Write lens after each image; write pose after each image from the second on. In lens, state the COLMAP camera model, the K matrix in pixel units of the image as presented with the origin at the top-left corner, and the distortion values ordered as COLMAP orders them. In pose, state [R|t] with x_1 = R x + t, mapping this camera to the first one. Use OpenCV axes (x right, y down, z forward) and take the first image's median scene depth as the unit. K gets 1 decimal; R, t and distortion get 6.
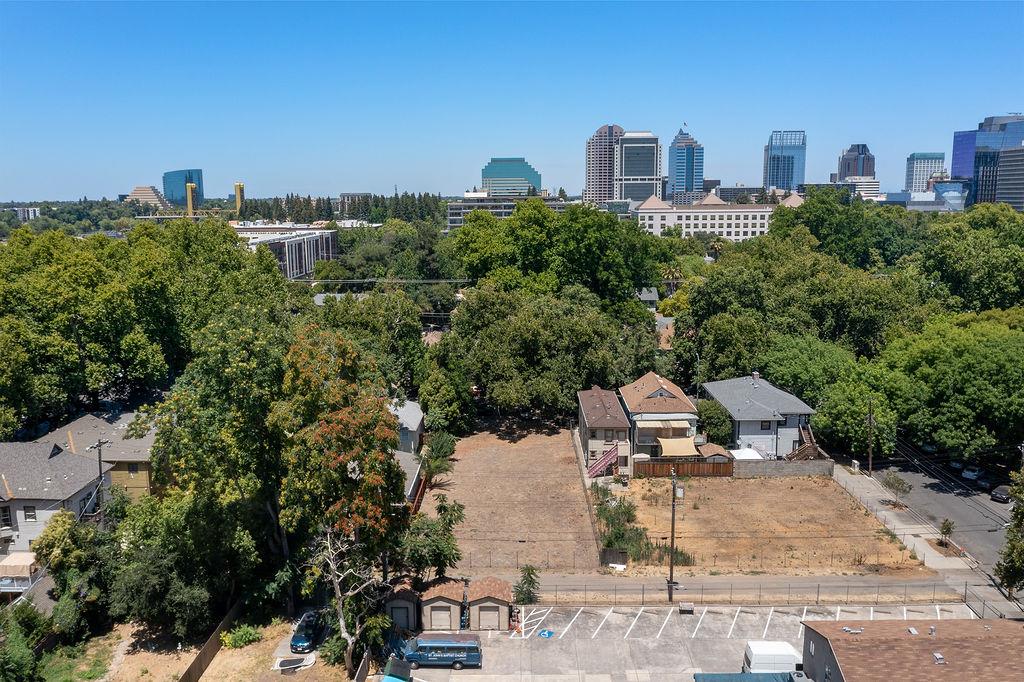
lens RADIAL K [[813.6, 0, 513.3], [0, 813.6, 331.0], [0, 0, 1]] dist [-0.011033, 0.001400]
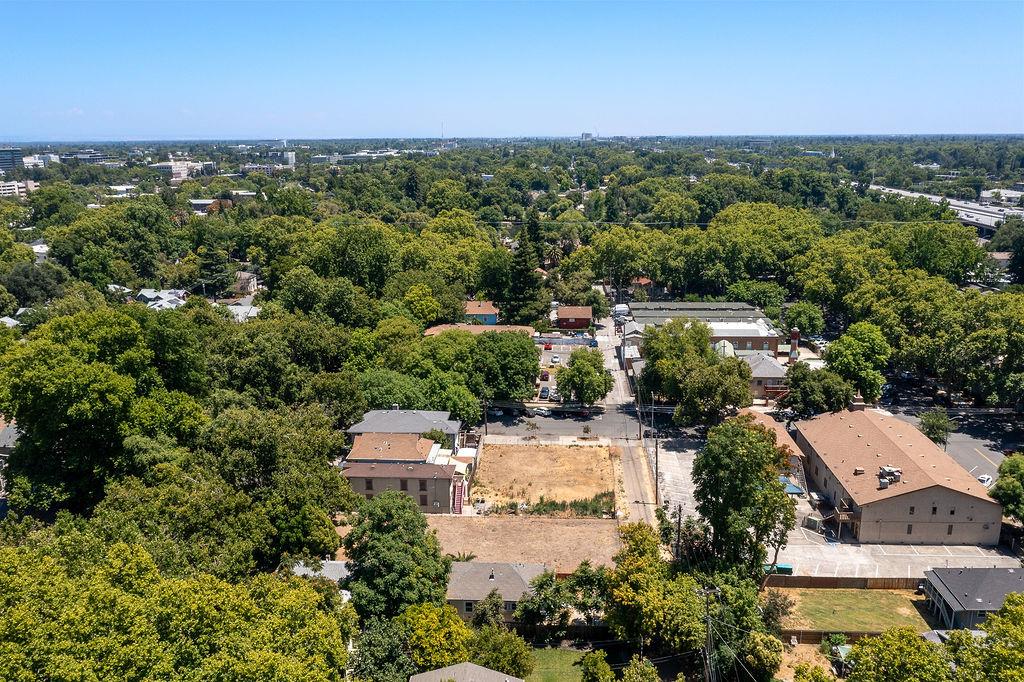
lens RADIAL K [[813.6, 0, 513.3], [0, 813.6, 331.0], [0, 0, 1]] dist [-0.011033, 0.001400]
pose [[0.046078, -0.224658, 0.973348, -0.955150], [0.171781, 0.961650, 0.213825, -0.313925], [-0.984057, 0.157350, 0.082903, 0.673202]]
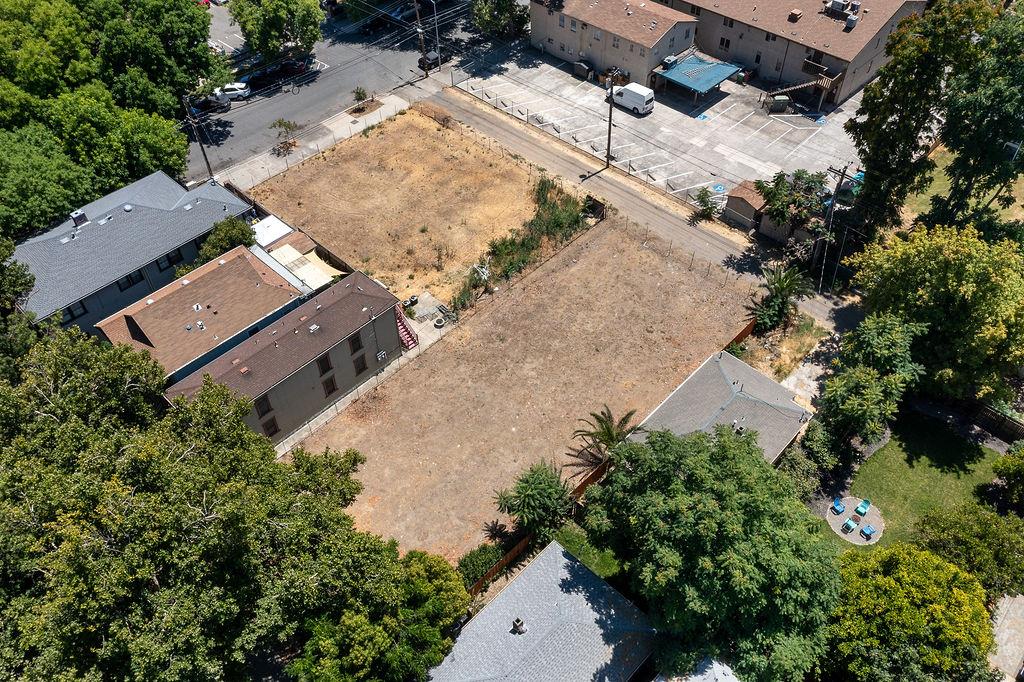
lens RADIAL K [[813.6, 0, 513.3], [0, 813.6, 331.0], [0, 0, 1]] dist [-0.011033, 0.001400]
pose [[-0.732058, -0.479433, 0.483979, -0.261690], [0.127899, 0.601078, 0.788890, -0.320978], [-0.669129, 0.639413, -0.378705, 1.055488]]
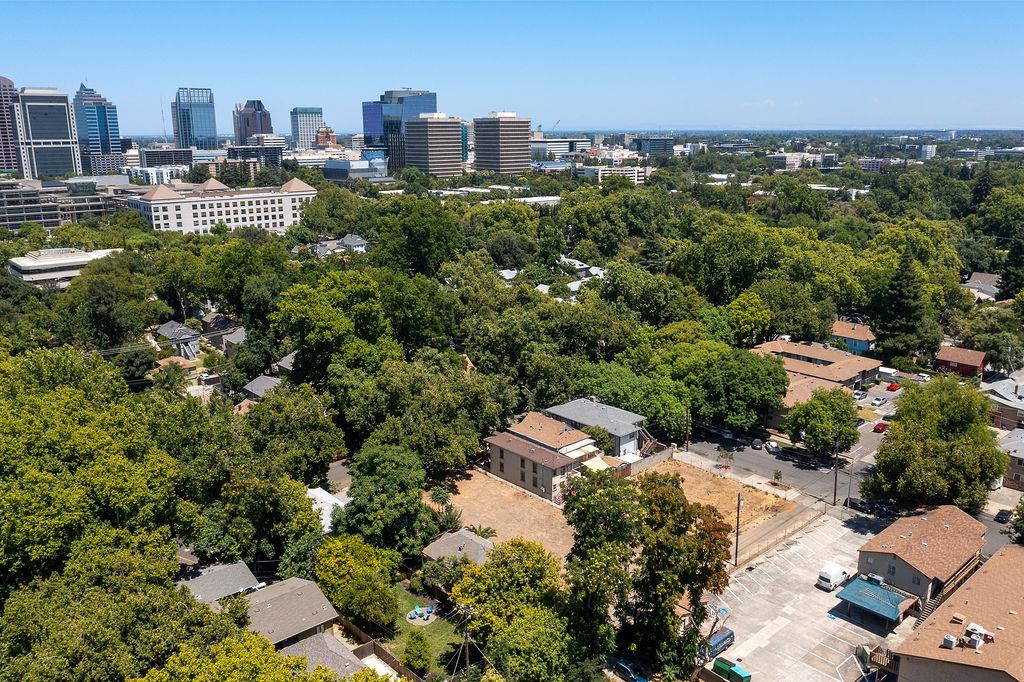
lens RADIAL K [[805.9, 0, 512.6], [0, 805.9, 333.6], [0, 0, 1]] dist [-0.015882, 0.007319]
pose [[0.736634, -0.161537, 0.656716, -0.702575], [0.111213, 0.986769, 0.117976, -0.236334], [-0.667085, -0.013870, 0.744852, 0.048234]]
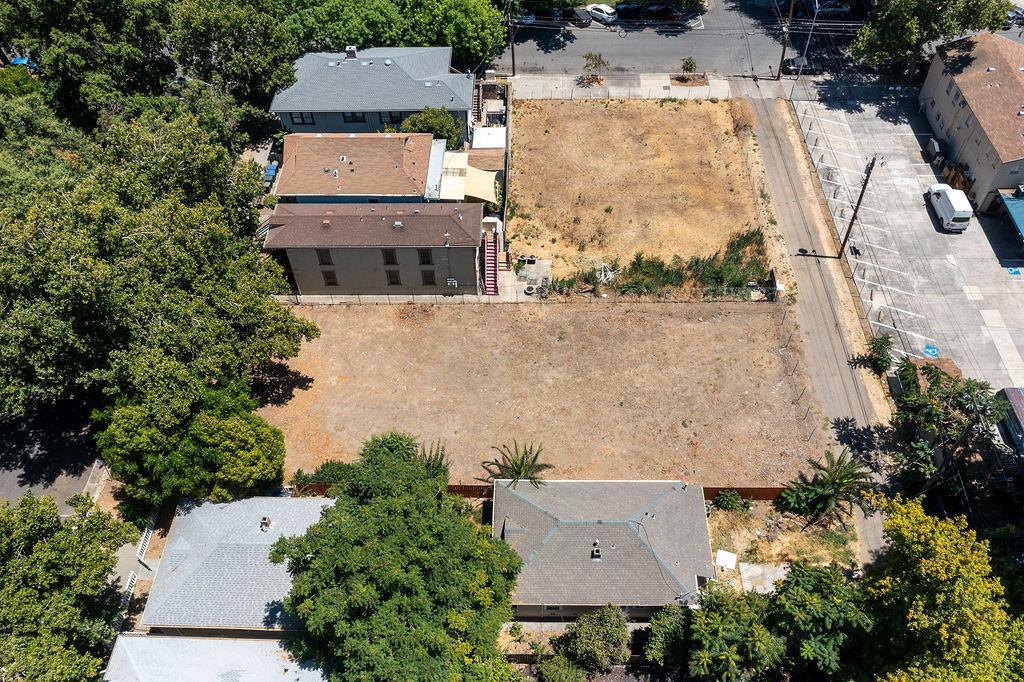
lens RADIAL K [[813.6, 0, 513.3], [0, 813.6, 331.0], [0, 0, 1]] dist [-0.011033, 0.001400]
pose [[0.003224, -0.761879, 0.647711, -0.349921], [0.180046, 0.637572, 0.749056, -0.296209], [-0.983653, 0.114203, 0.139229, 0.780593]]
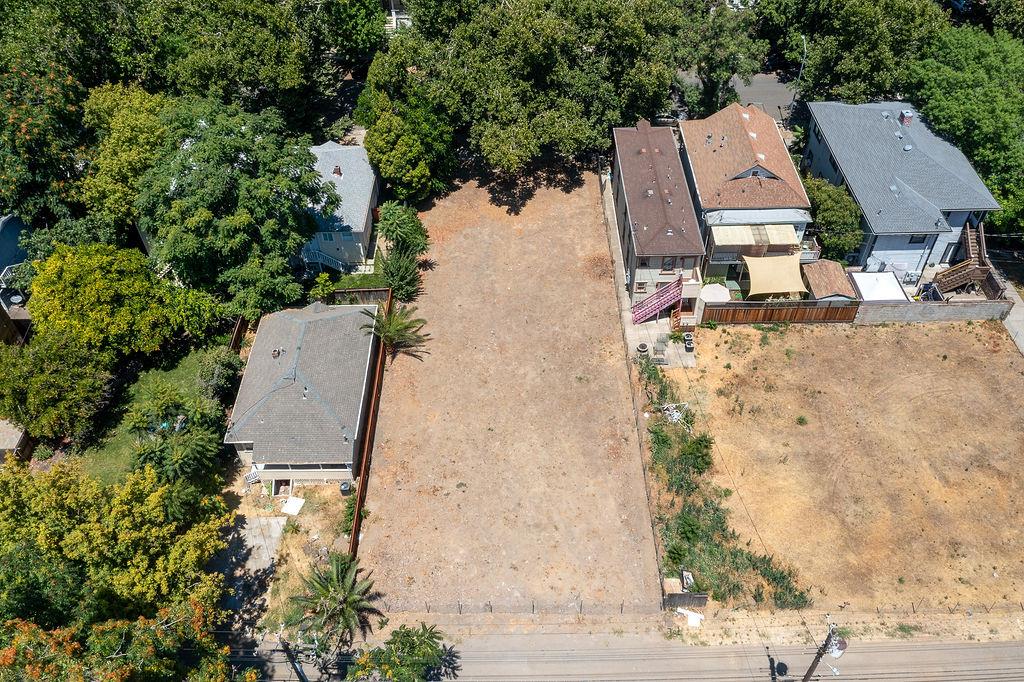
lens RADIAL K [[805.9, 0, 512.6], [0, 805.9, 333.6], [0, 0, 1]] dist [-0.015882, 0.007319]
pose [[0.999774, -0.021127, 0.002448, -0.005204], [0.015627, 0.807802, 0.589247, -0.174194], [-0.014427, -0.589075, 0.807949, 0.412445]]
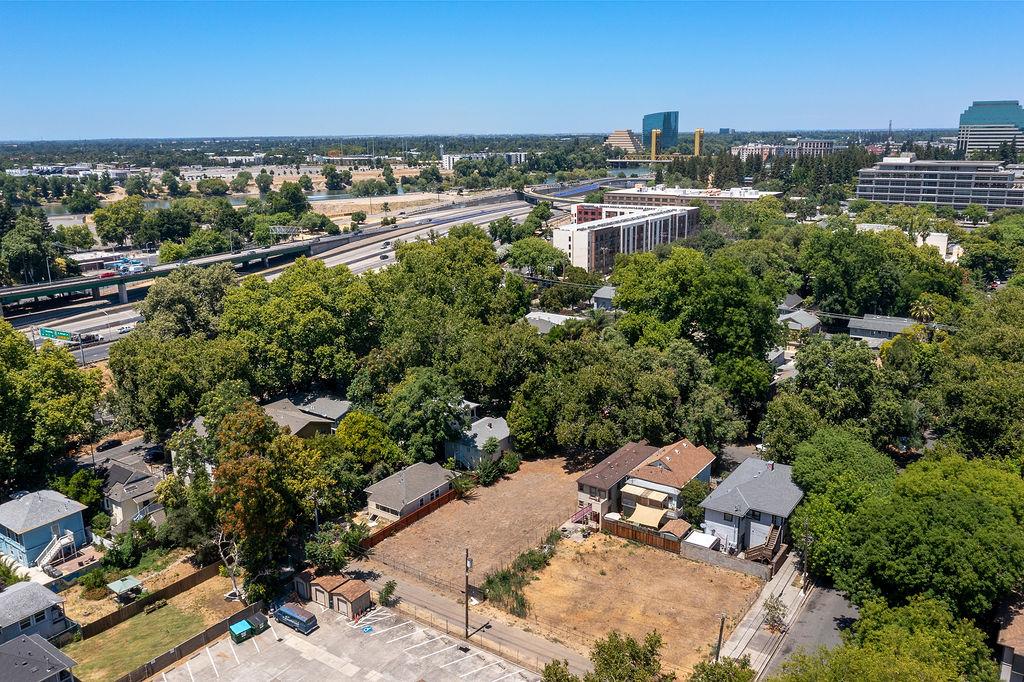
lens RADIAL K [[807.3, 0, 512.3], [0, 807.3, 333.2], [0, 0, 1]] dist [-0.016943, -0.002730]
pose [[0.830761, 0.134053, -0.540246, 0.551920], [-0.086062, 0.989830, 0.113268, -0.197001], [0.549935, -0.047604, 0.833850, -0.027951]]
